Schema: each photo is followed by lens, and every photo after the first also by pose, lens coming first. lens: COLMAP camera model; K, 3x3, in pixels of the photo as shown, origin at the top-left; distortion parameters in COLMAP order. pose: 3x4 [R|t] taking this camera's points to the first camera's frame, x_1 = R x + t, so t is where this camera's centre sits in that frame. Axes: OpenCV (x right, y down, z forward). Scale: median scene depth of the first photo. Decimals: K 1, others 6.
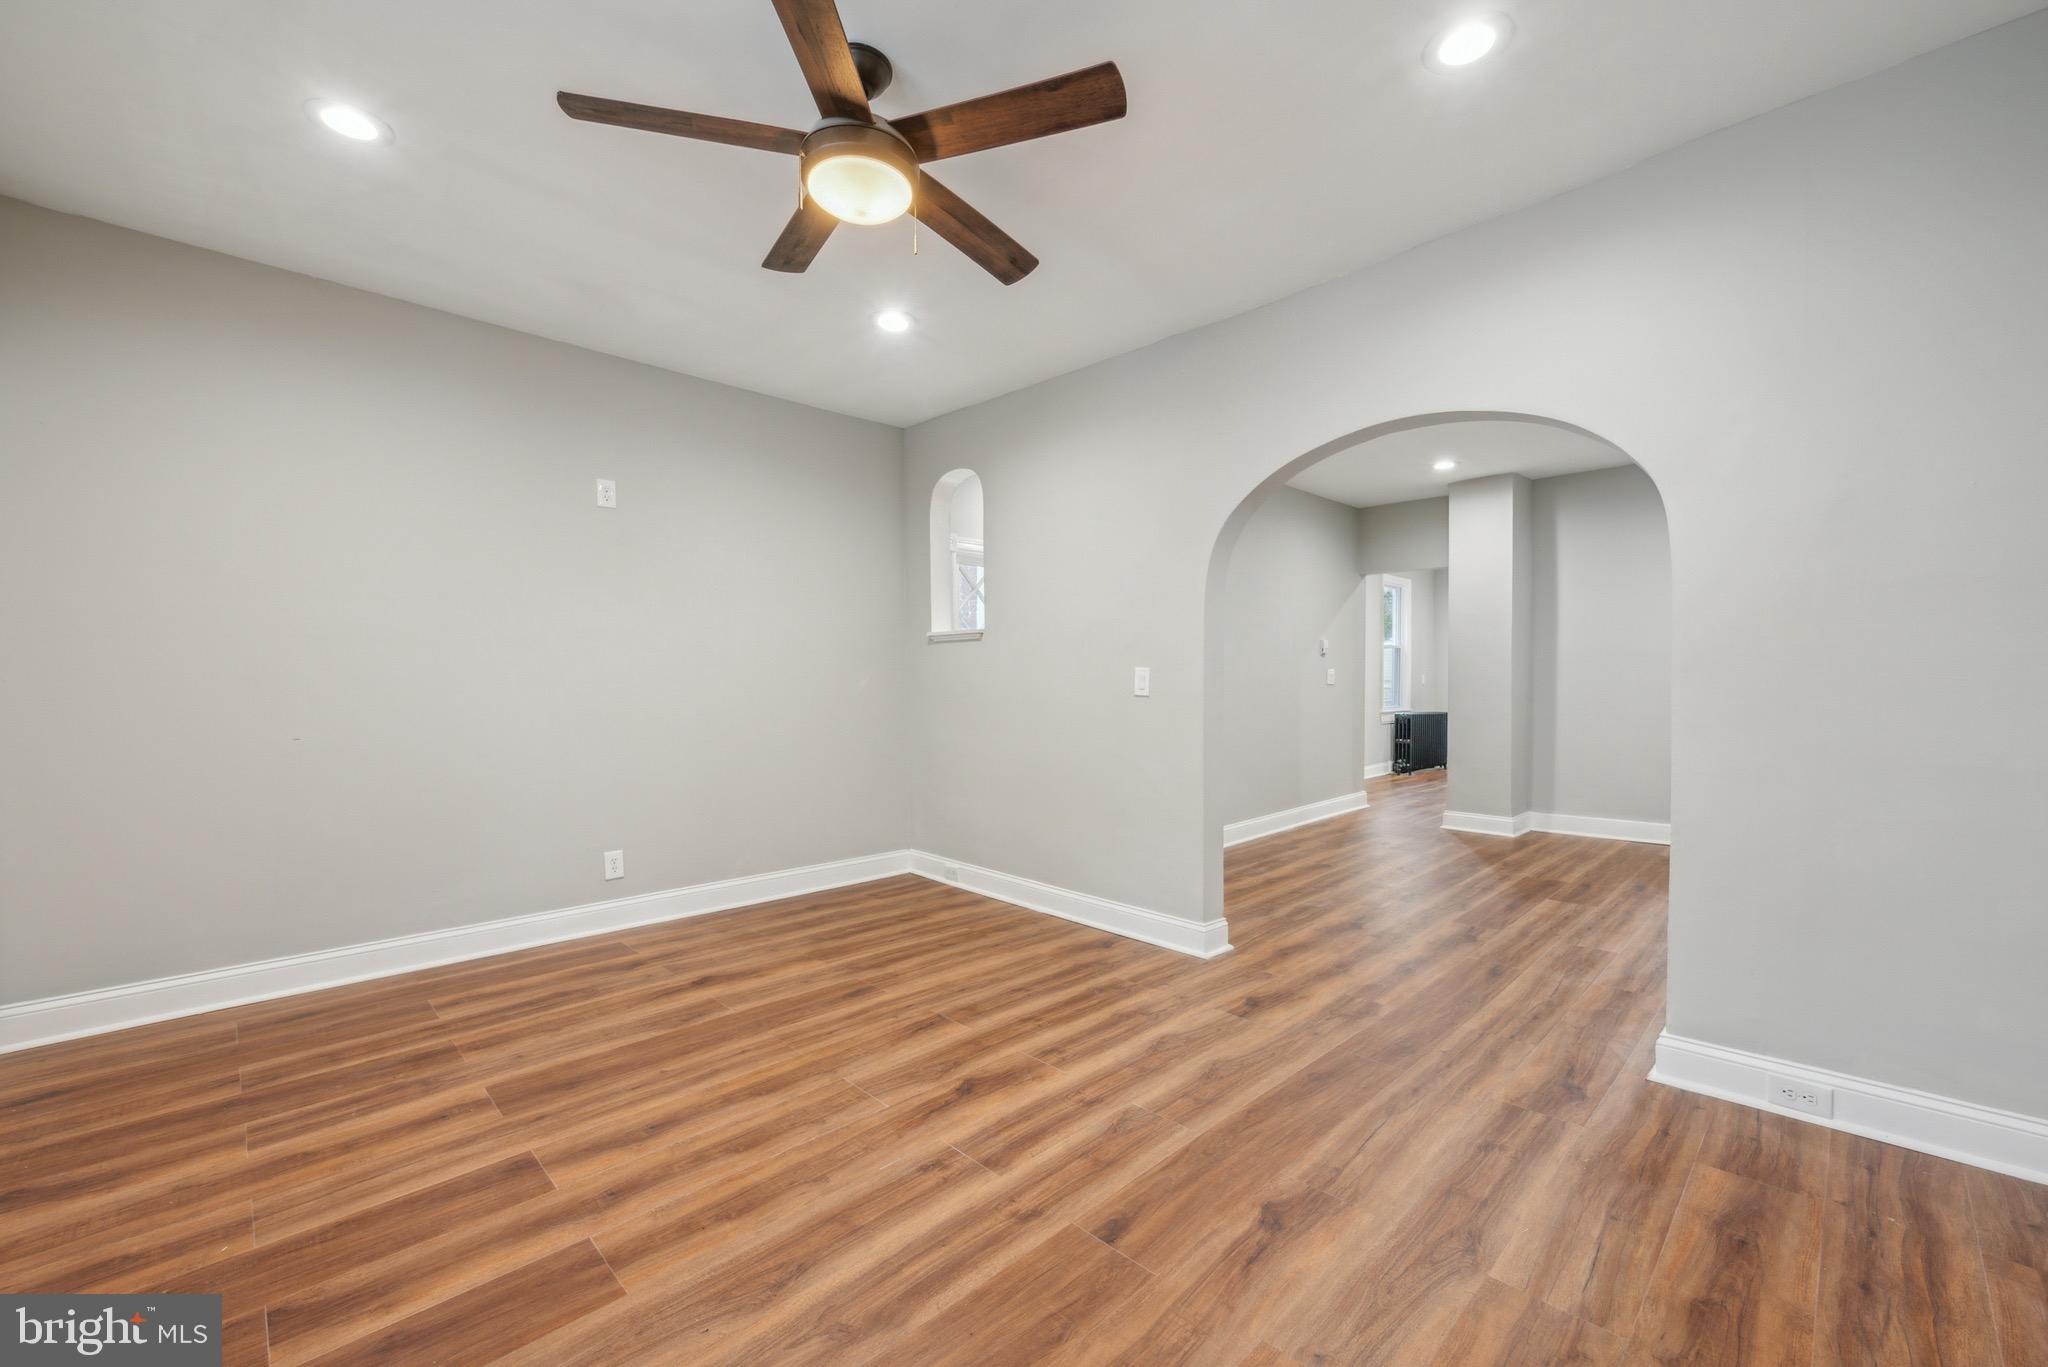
lens RADIAL K [[841.9, 0, 1022.5], [0, 841.9, 697.2], [0, 0, 1]] dist [-0.002571, -0.000486]
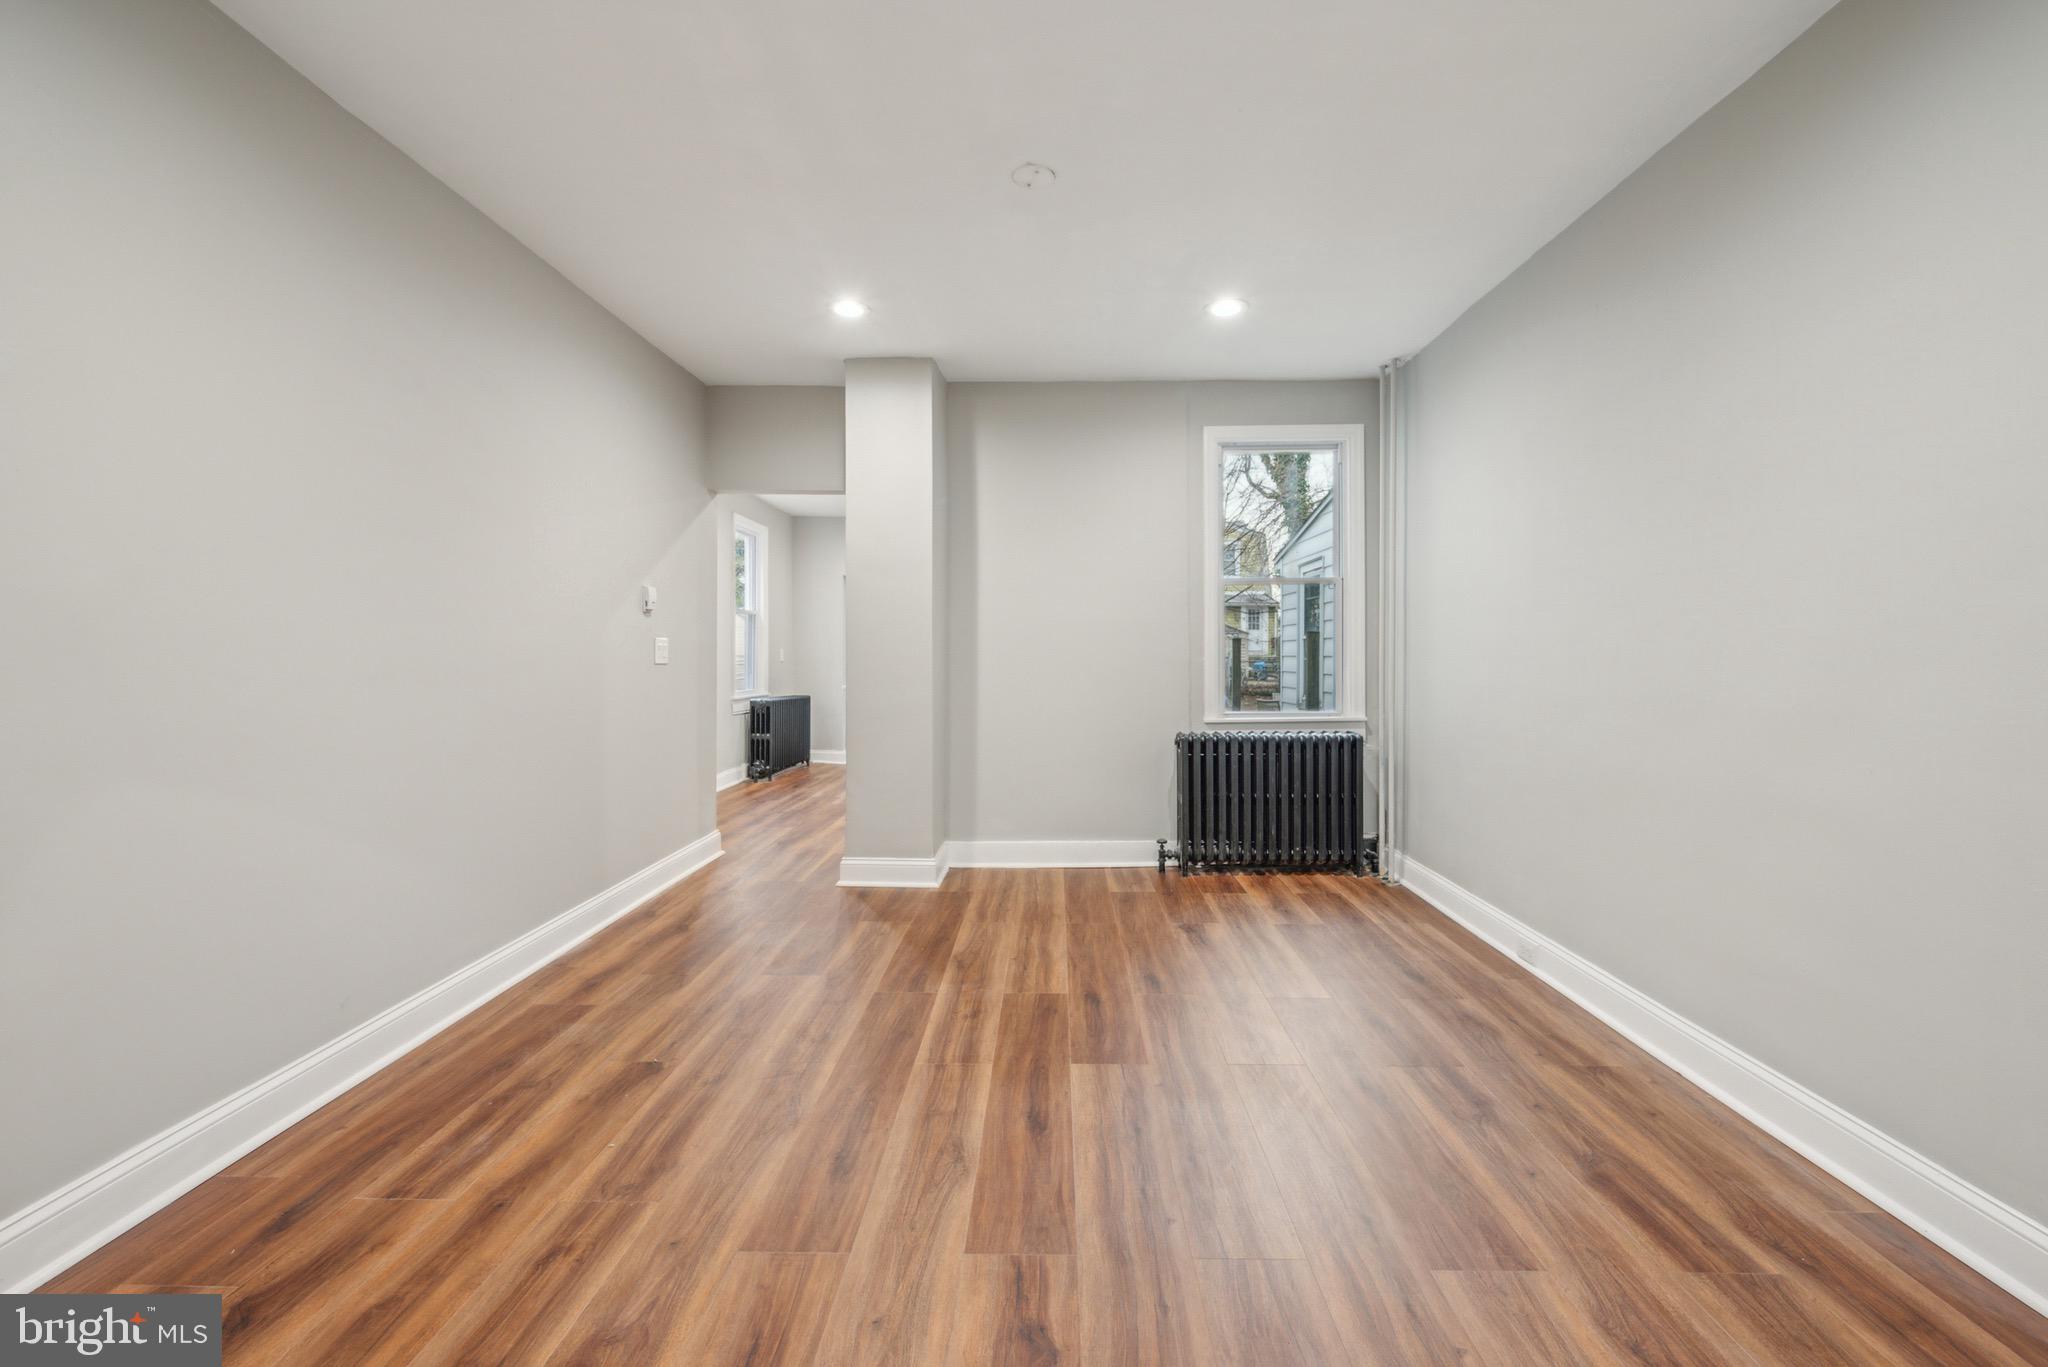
lens RADIAL K [[841.9, 0, 1045.3], [0, 841.9, 657.4], [0, 0, 1]] dist [-0.002571, -0.000486]
pose [[0.713295, 0.002632, 0.700859, 0.317683], [0.008759, 0.999881, -0.012669, -0.022158], [-0.700809, 0.015176, 0.713188, 0.855405]]
